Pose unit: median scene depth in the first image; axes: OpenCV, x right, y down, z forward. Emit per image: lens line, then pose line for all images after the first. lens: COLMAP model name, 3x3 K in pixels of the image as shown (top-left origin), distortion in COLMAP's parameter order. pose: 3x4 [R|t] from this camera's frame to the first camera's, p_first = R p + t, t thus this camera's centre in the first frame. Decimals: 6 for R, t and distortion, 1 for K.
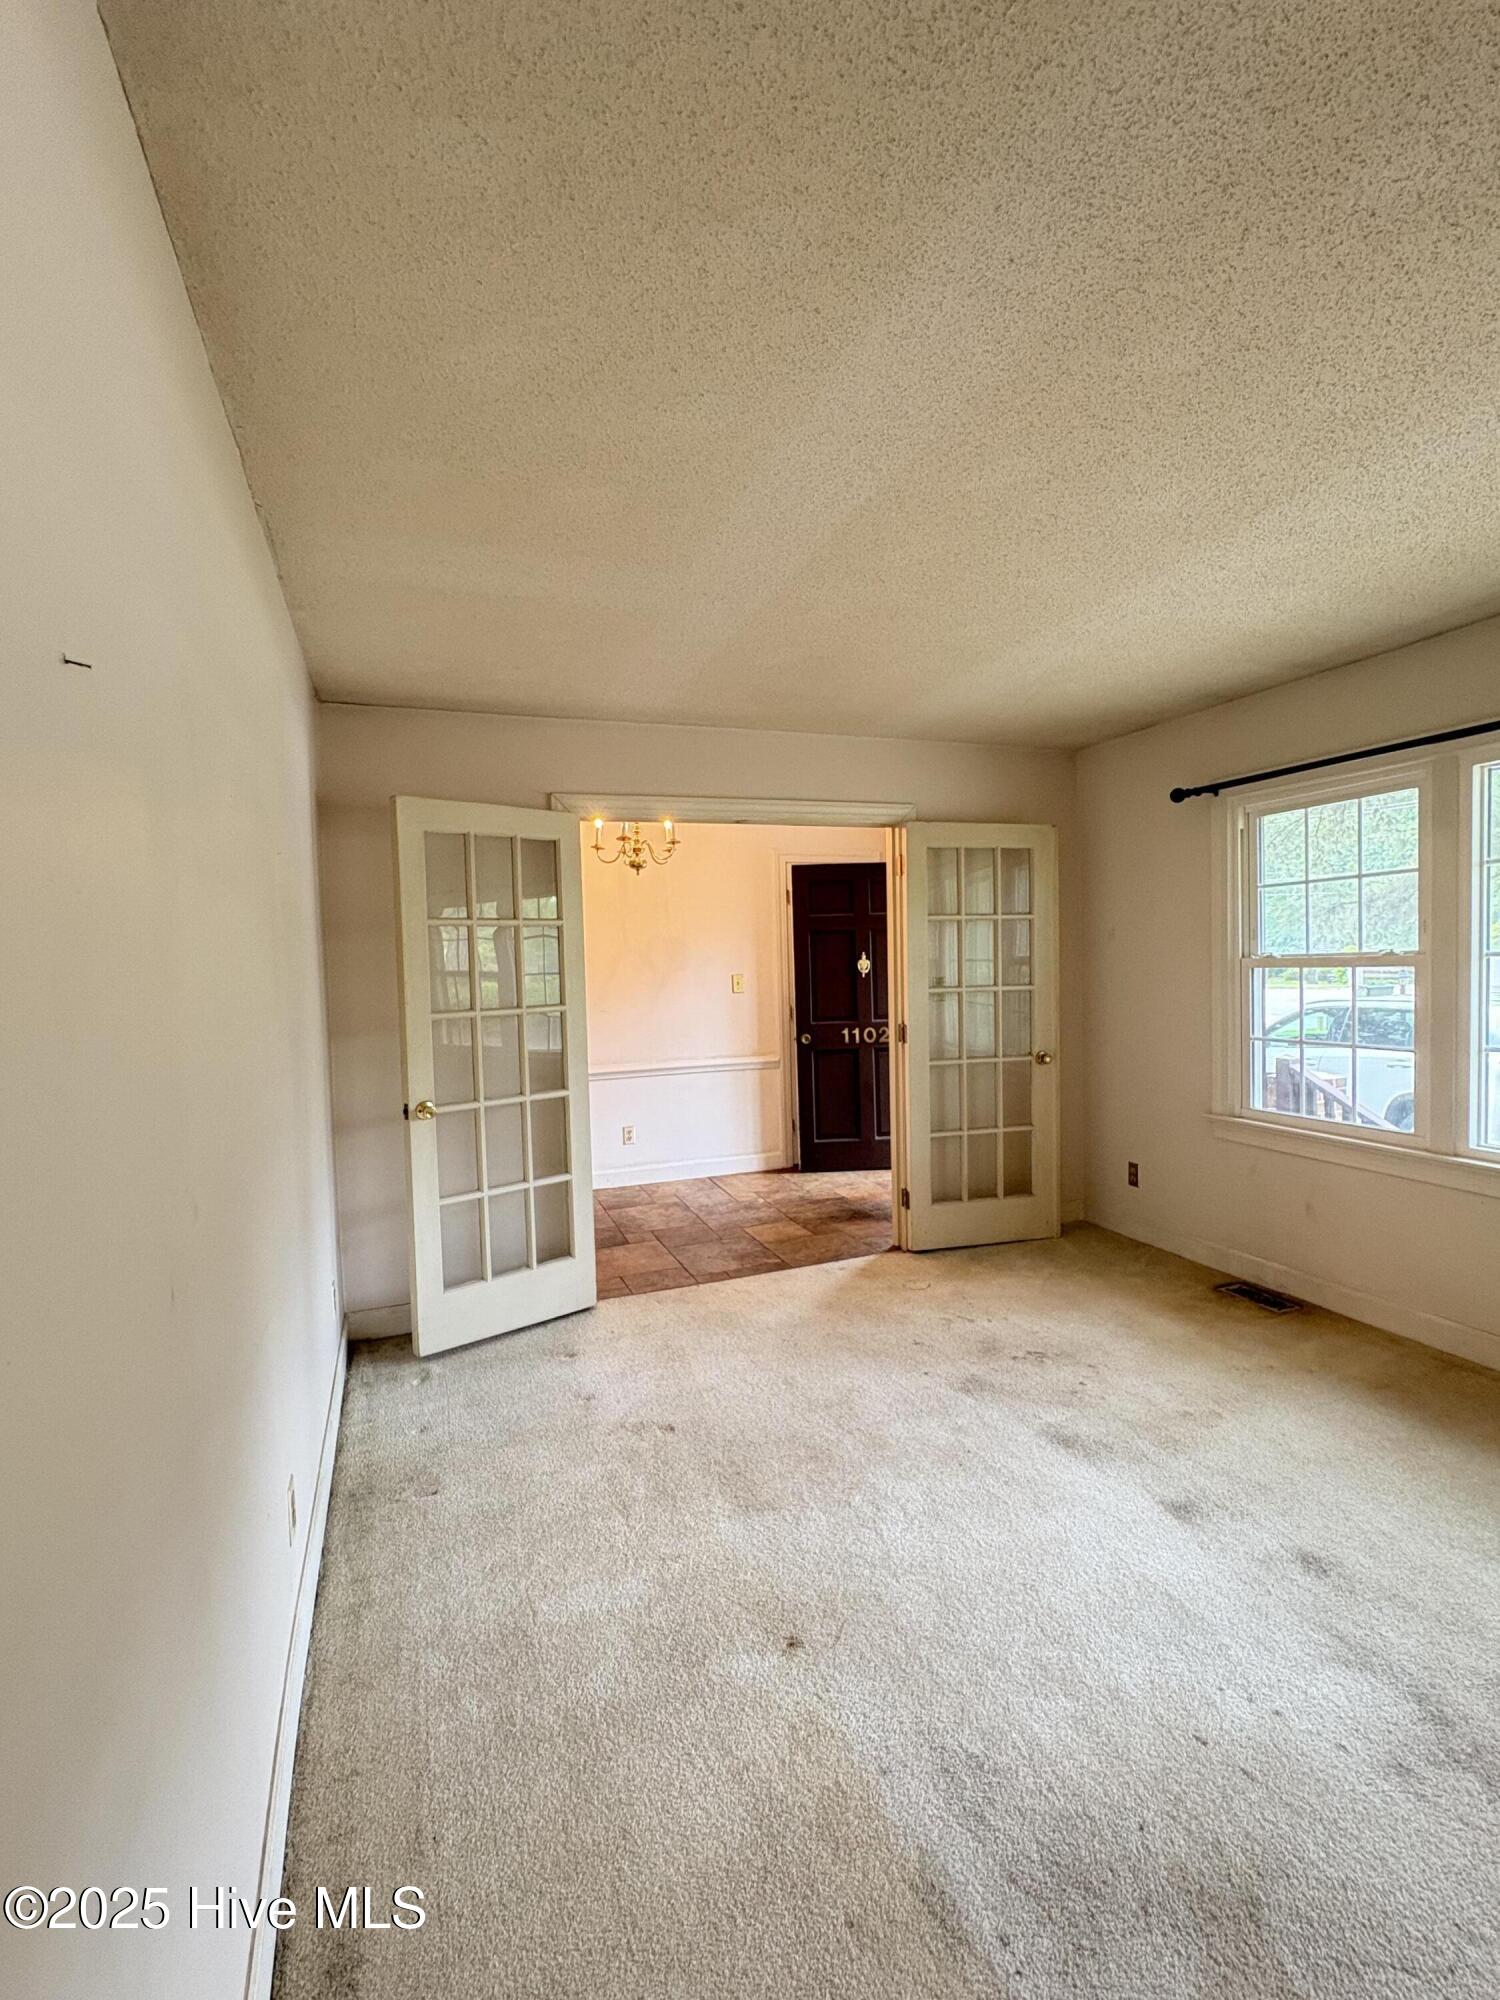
lens RADIAL K [[900.0, 0, 750.0], [0, 900.0, 1000.0], [0, 0, 1]] dist [0.001783, -0.000163]
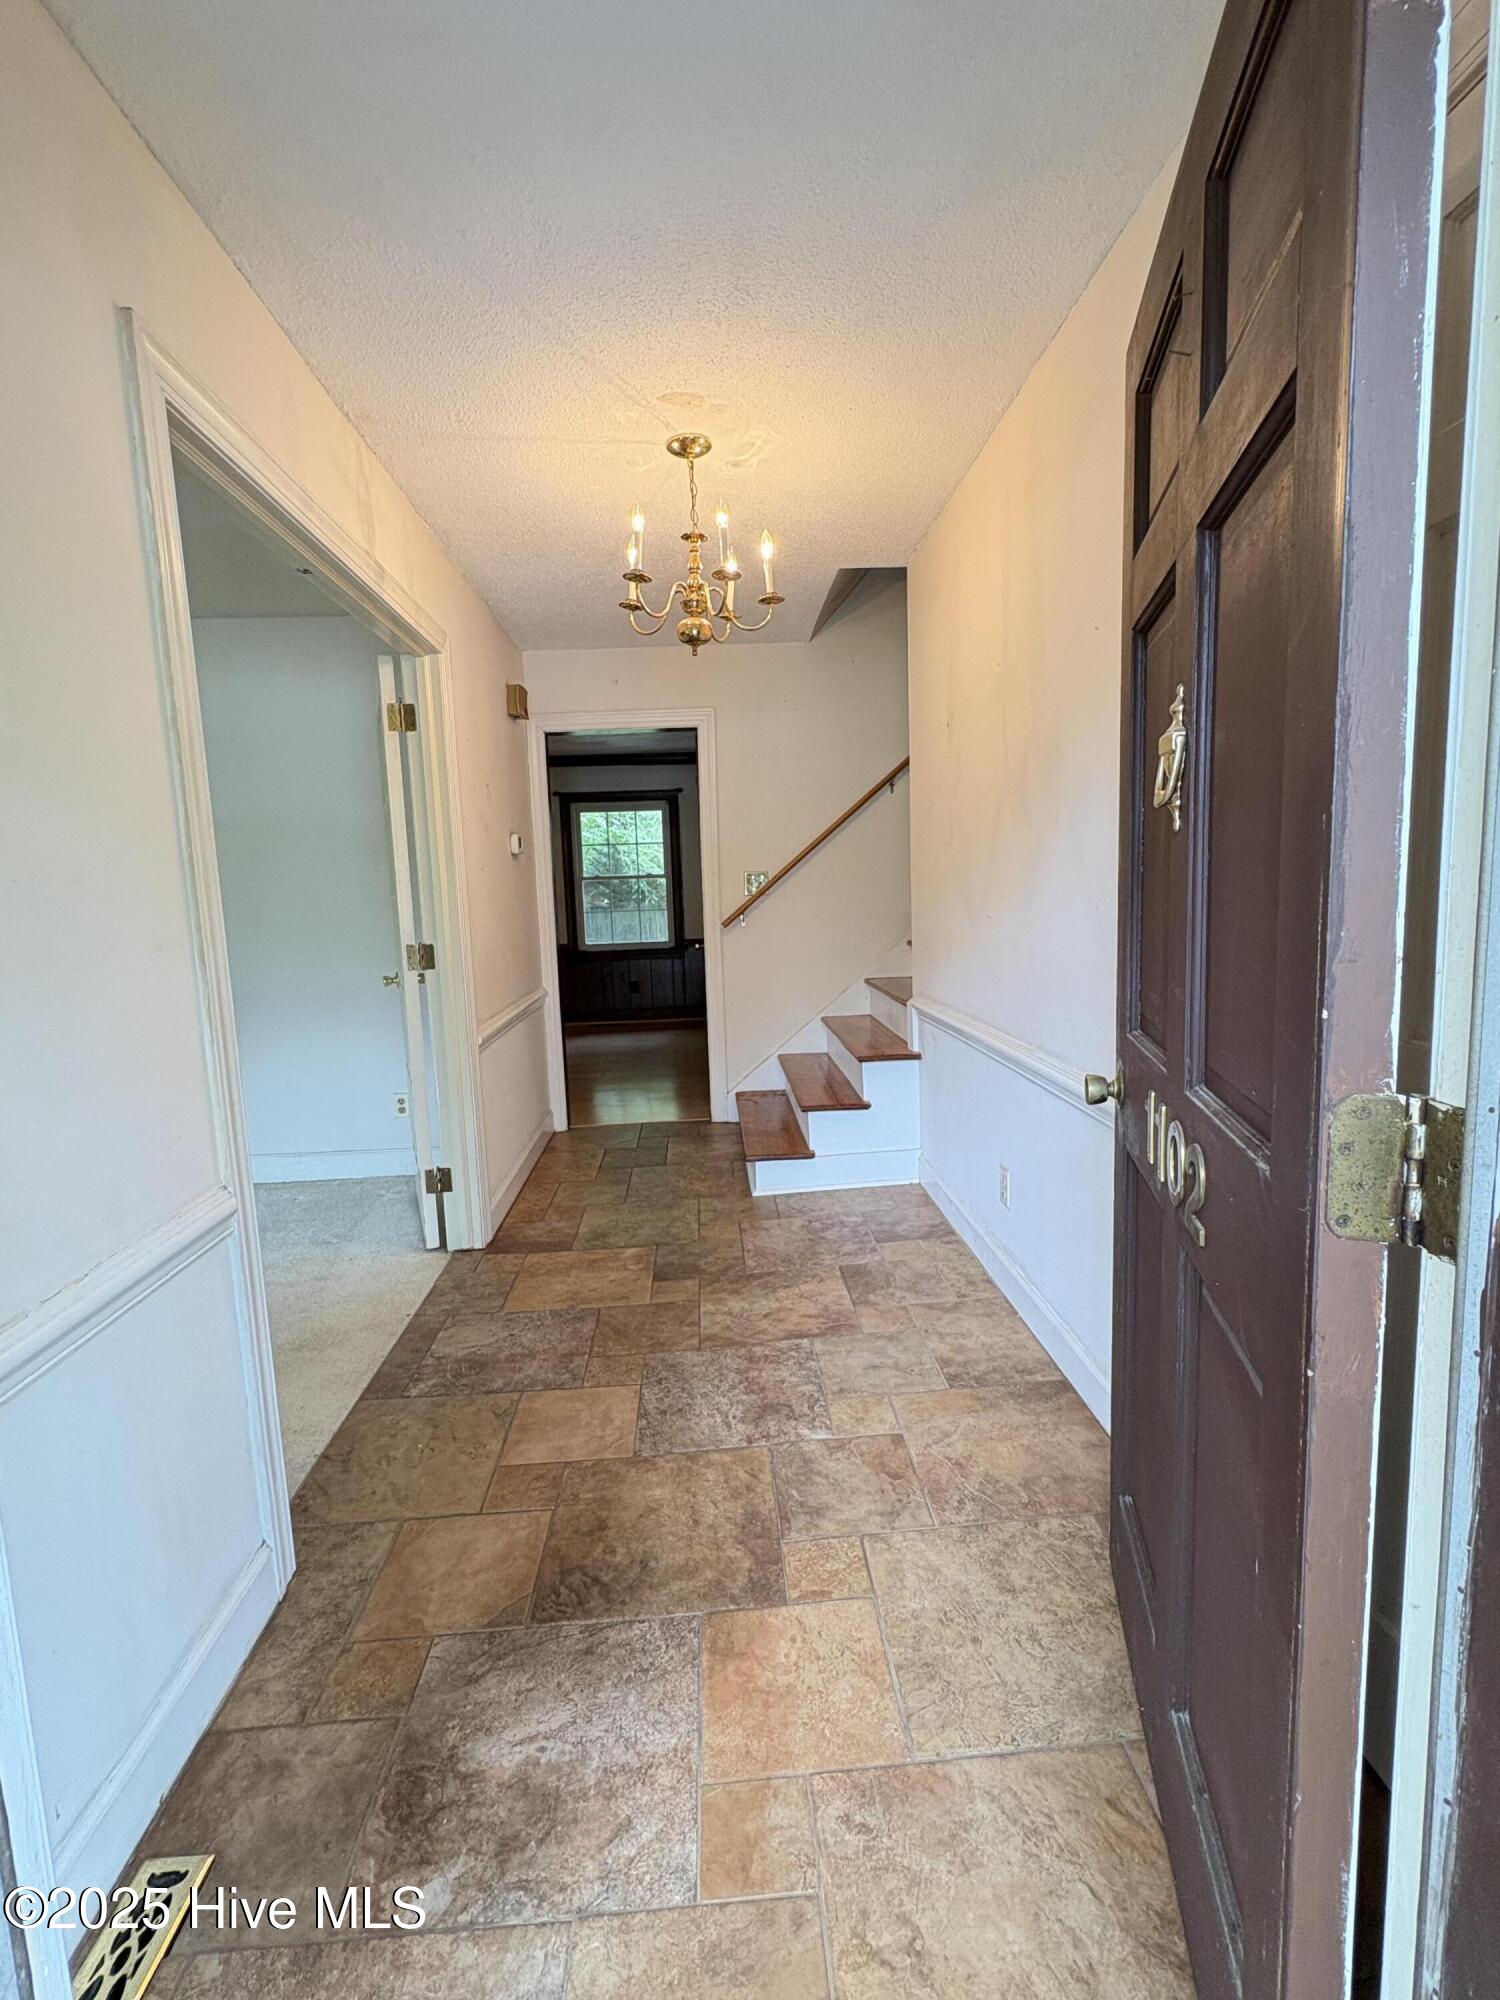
lens RADIAL K [[900.0, 0, 750.0], [0, 900.0, 1000.0], [0, 0, 1]] dist [0.001783, -0.000163]
pose [[-0.301276, 0.151503, -0.941424, 0.370814], [0.000635, 0.987329, 0.158687, -0.020954], [0.953537, 0.047211, -0.297555, 1.133789]]
